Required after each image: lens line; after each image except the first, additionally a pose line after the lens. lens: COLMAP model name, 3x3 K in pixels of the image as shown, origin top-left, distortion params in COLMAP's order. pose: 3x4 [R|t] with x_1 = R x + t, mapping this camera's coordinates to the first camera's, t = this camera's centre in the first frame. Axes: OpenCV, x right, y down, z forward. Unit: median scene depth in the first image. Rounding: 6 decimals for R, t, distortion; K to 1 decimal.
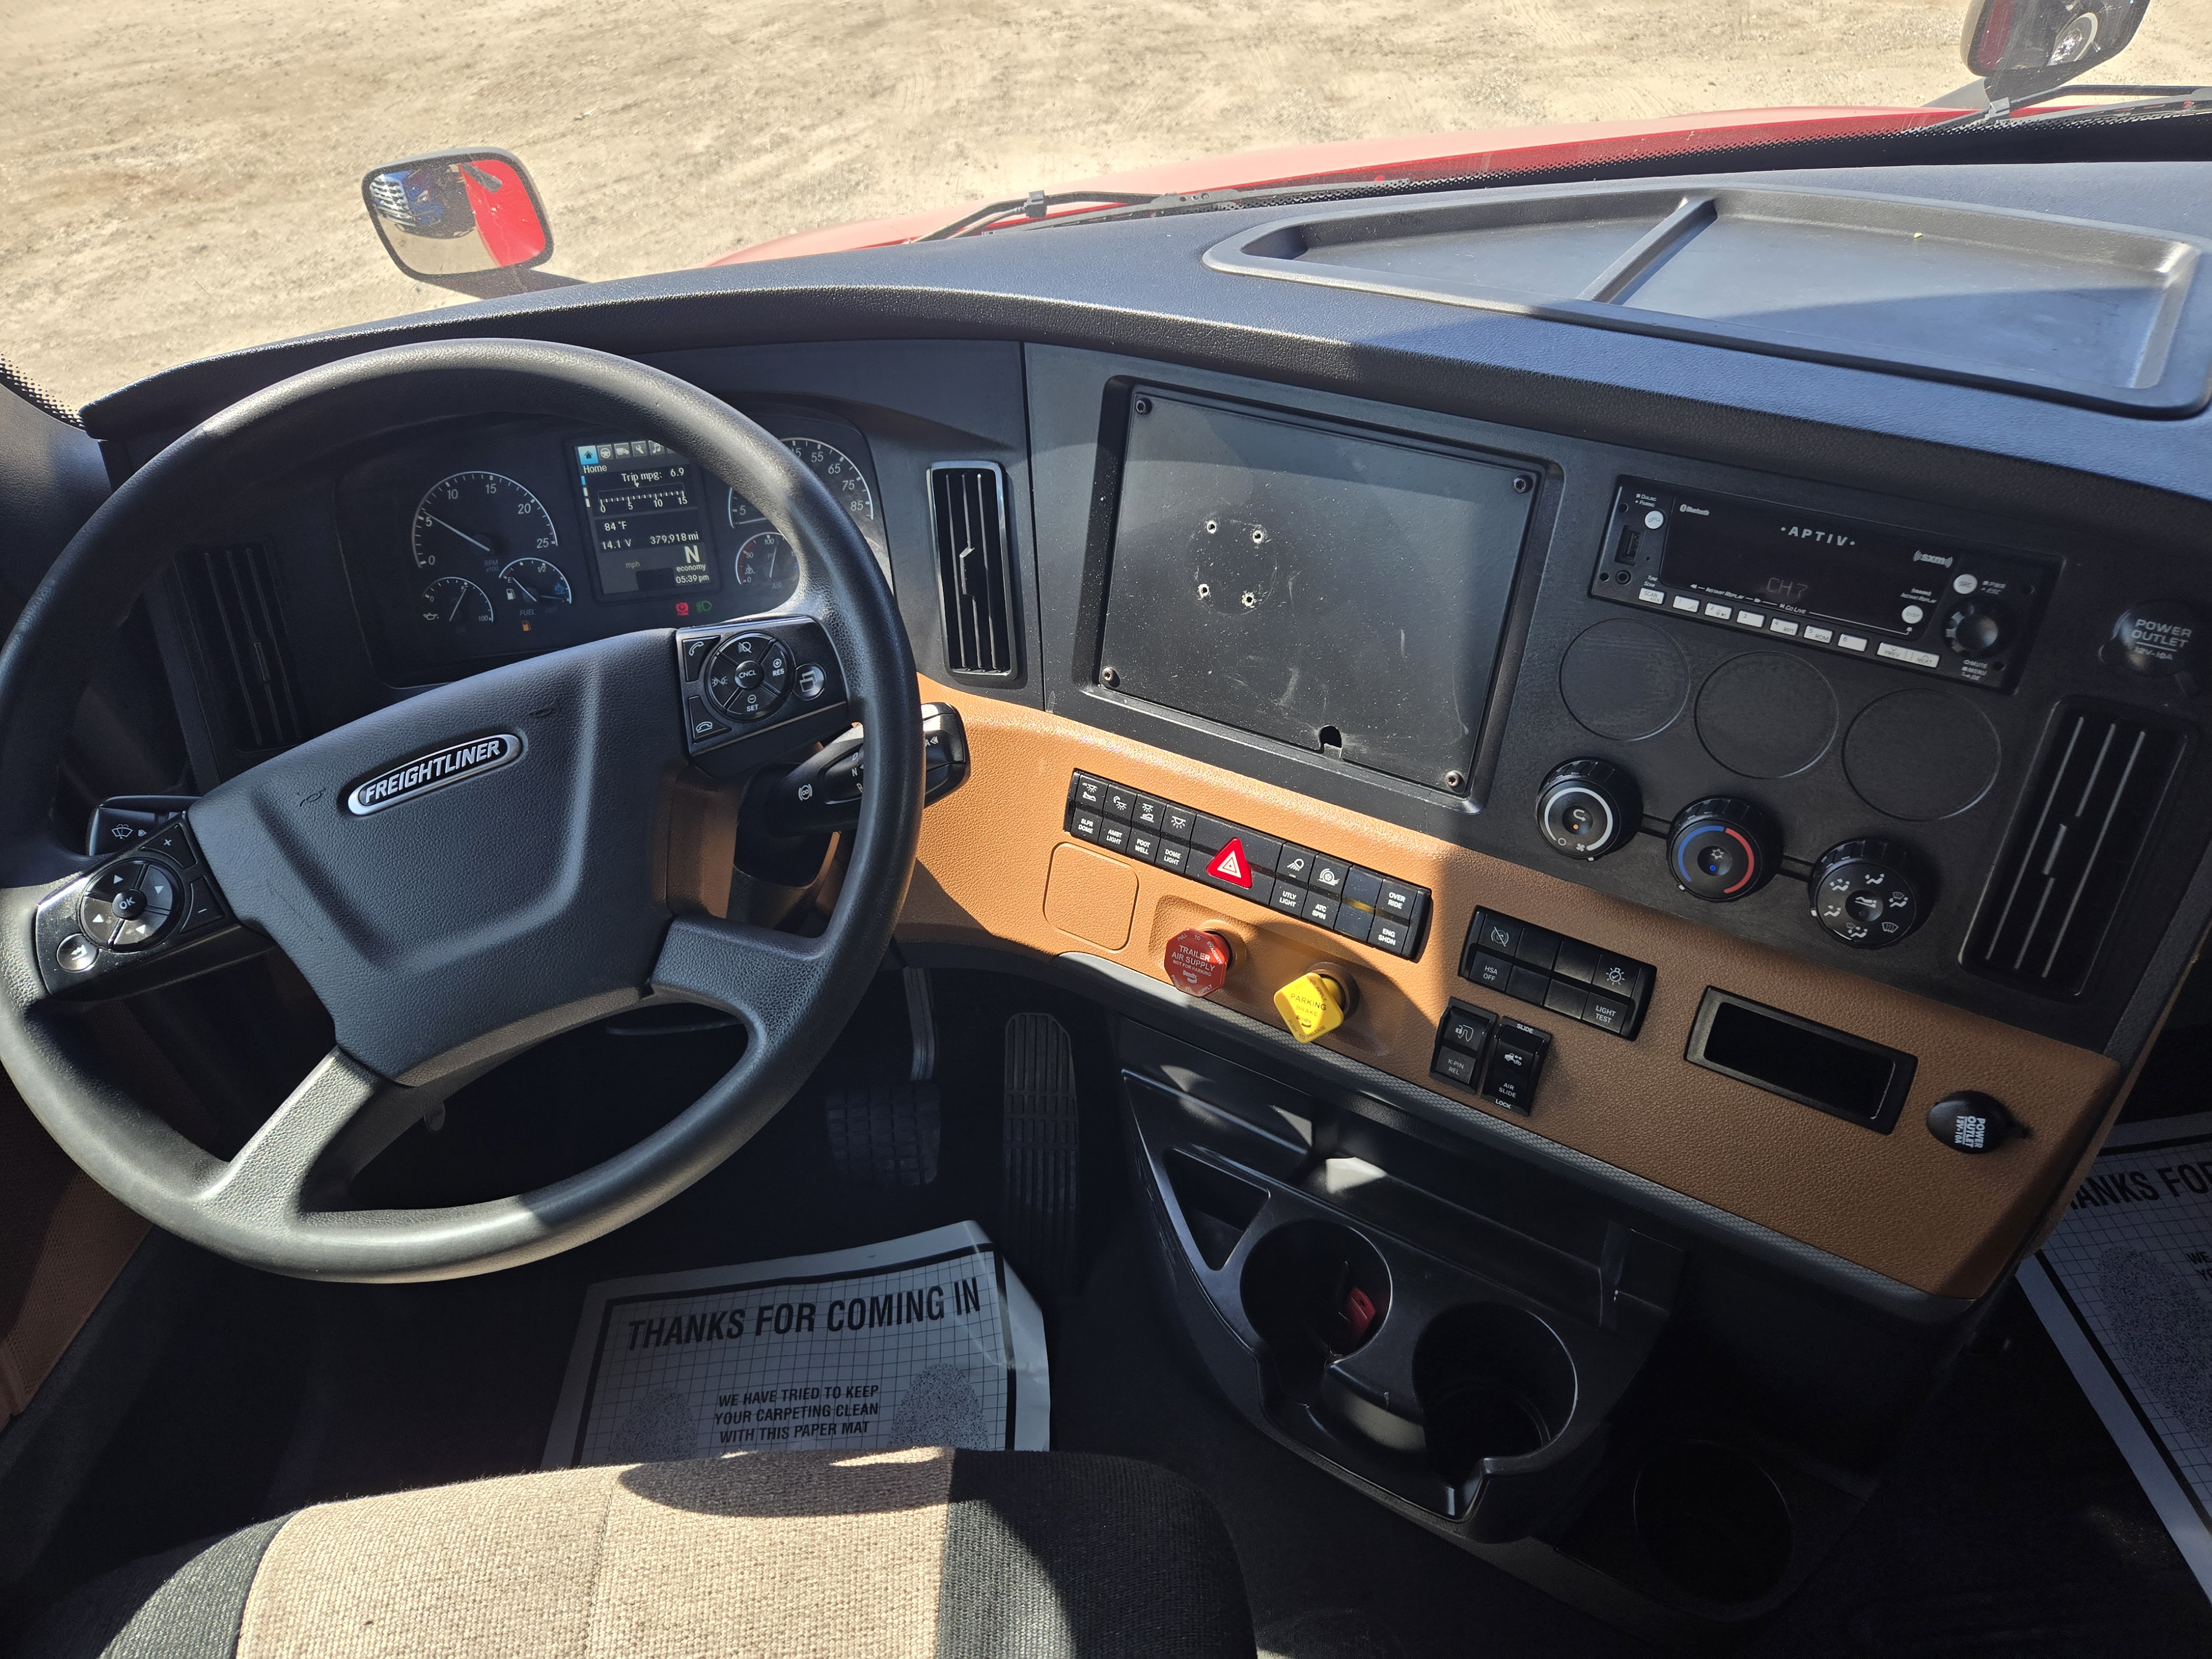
lens RADIAL K [[1490.6, 0, 1121.2], [0, 1490.6, 813.7], [0, 0, 1]] dist [0.061383, -0.035396]
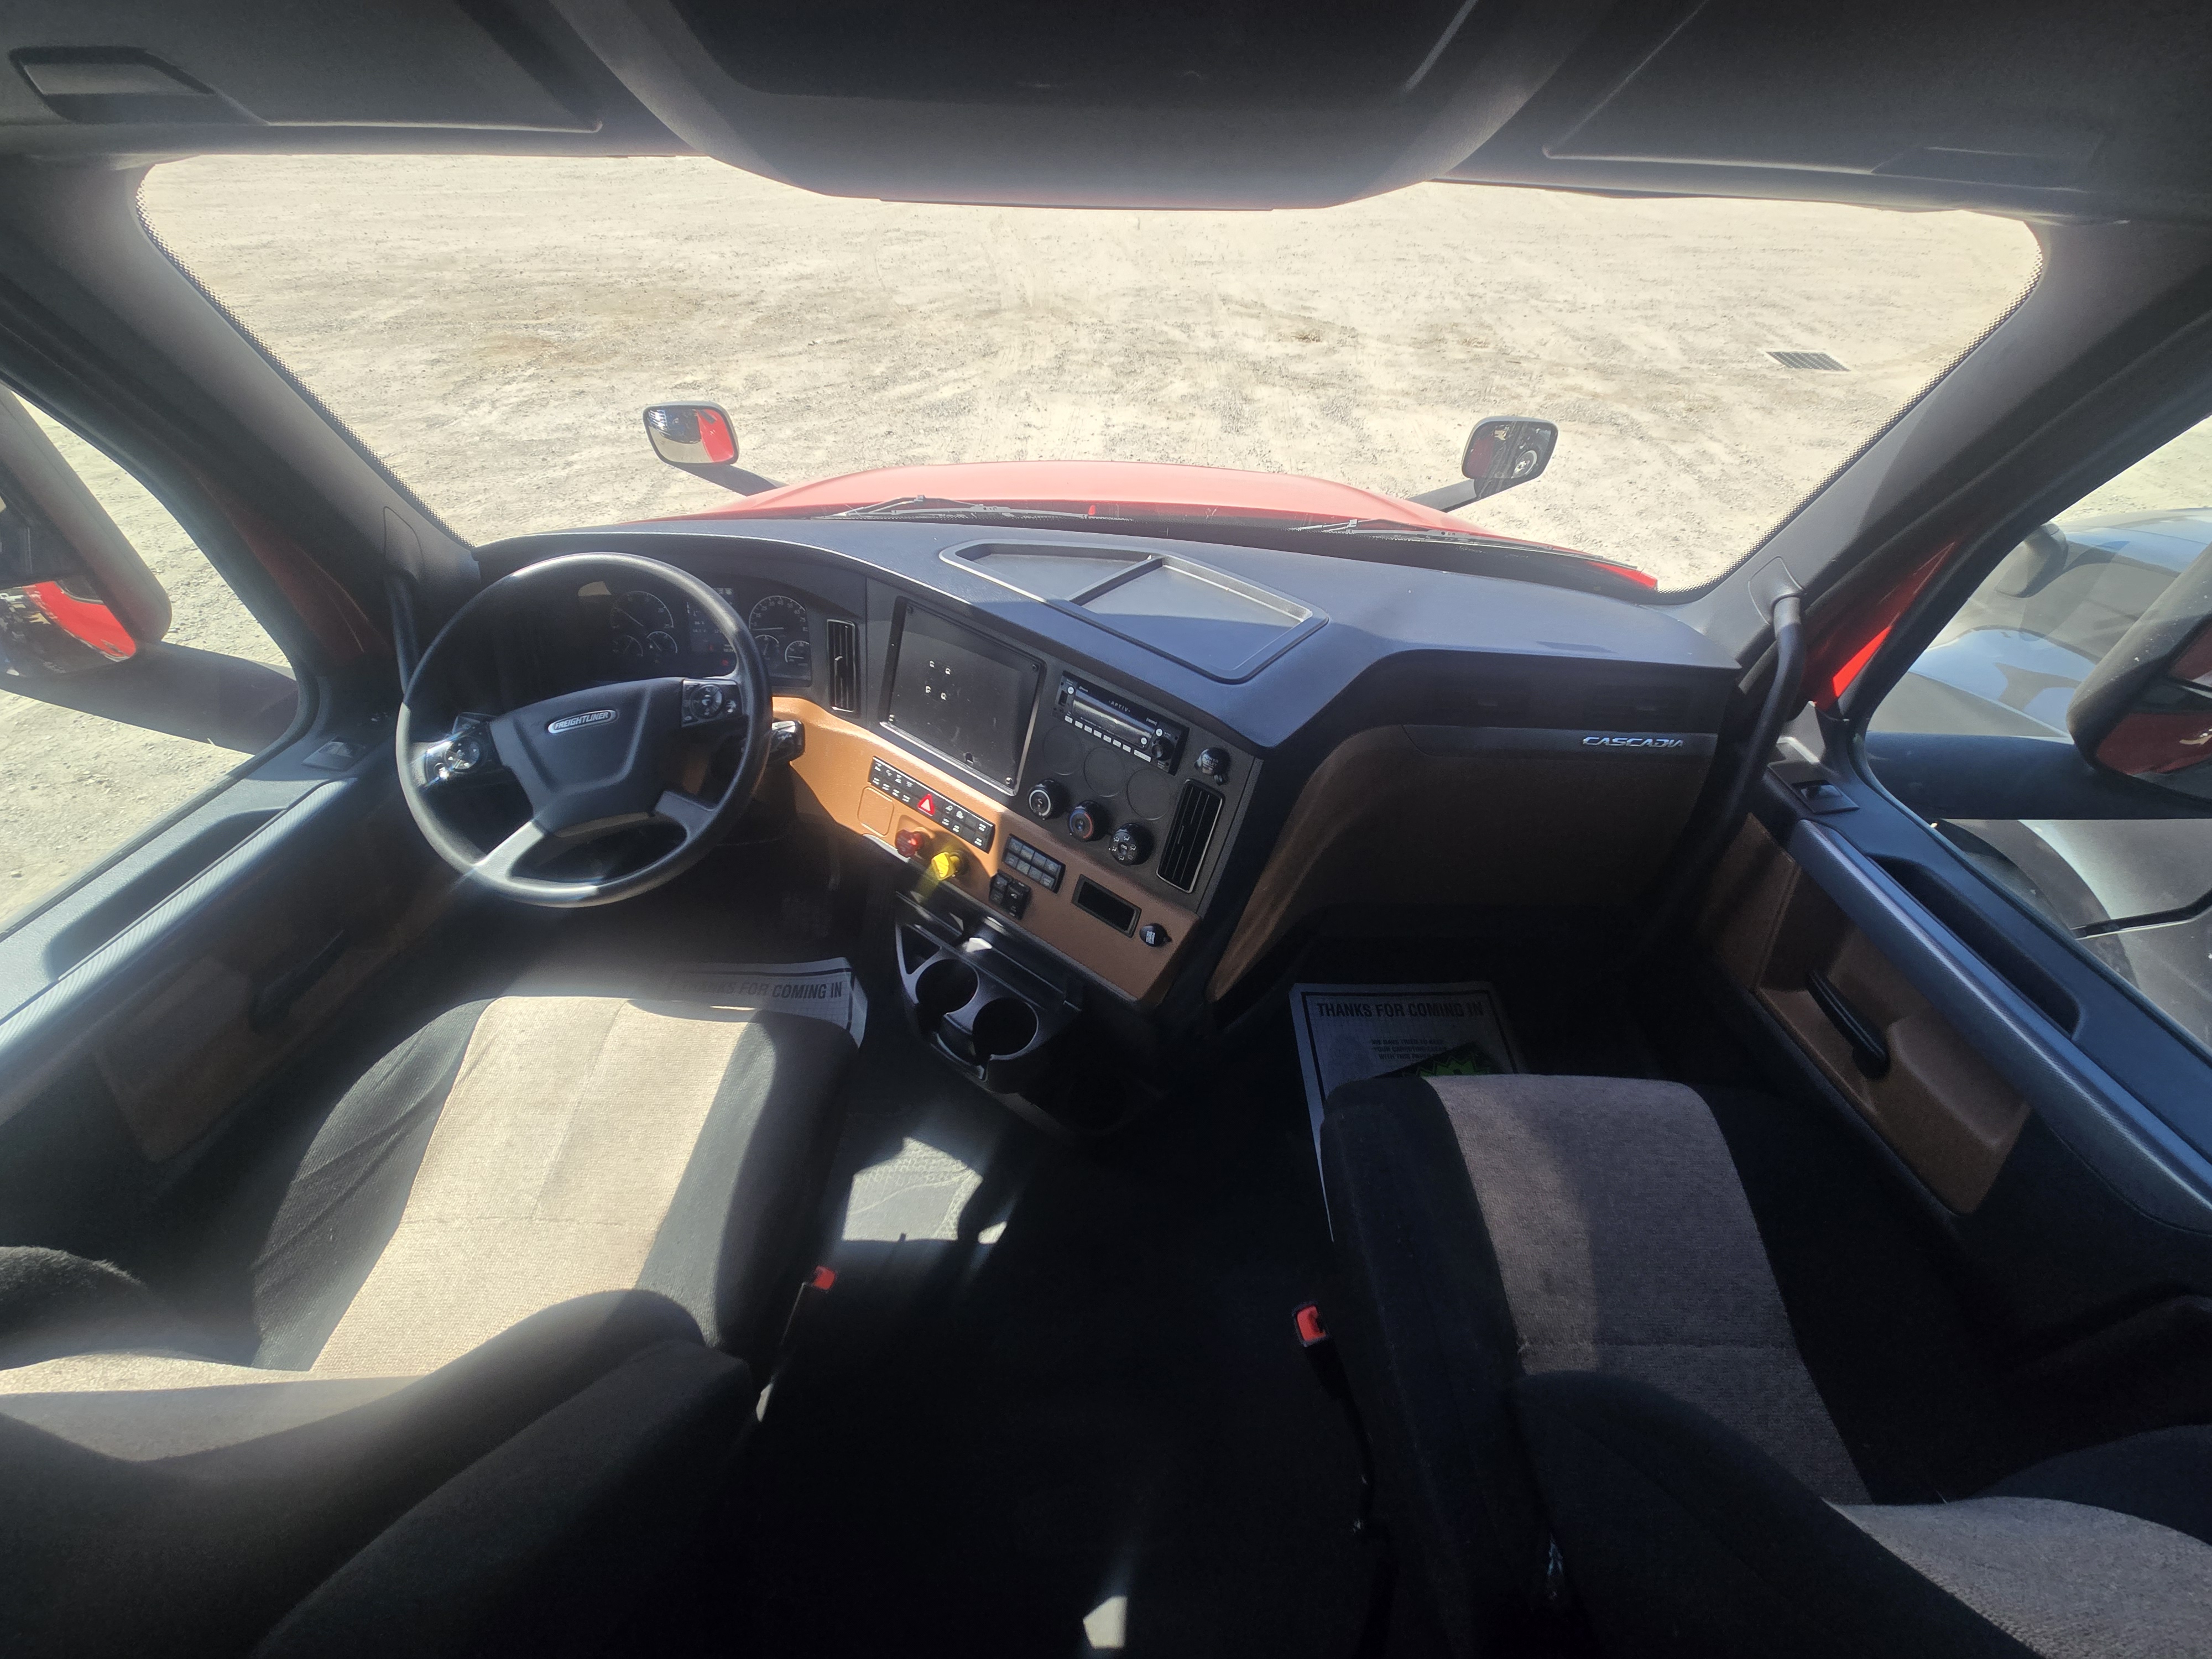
lens RADIAL K [[891.5, 0, 1103.7], [0, 891.5, 832.7], [0, 0, 1]] dist [0.013482, 0.000650]
pose [[0.990096, 0.139225, 0.018069, 0.299123], [-0.139846, 0.989384, 0.039523, -0.016009], [-0.012375, -0.041659, 0.999055, -0.391924]]
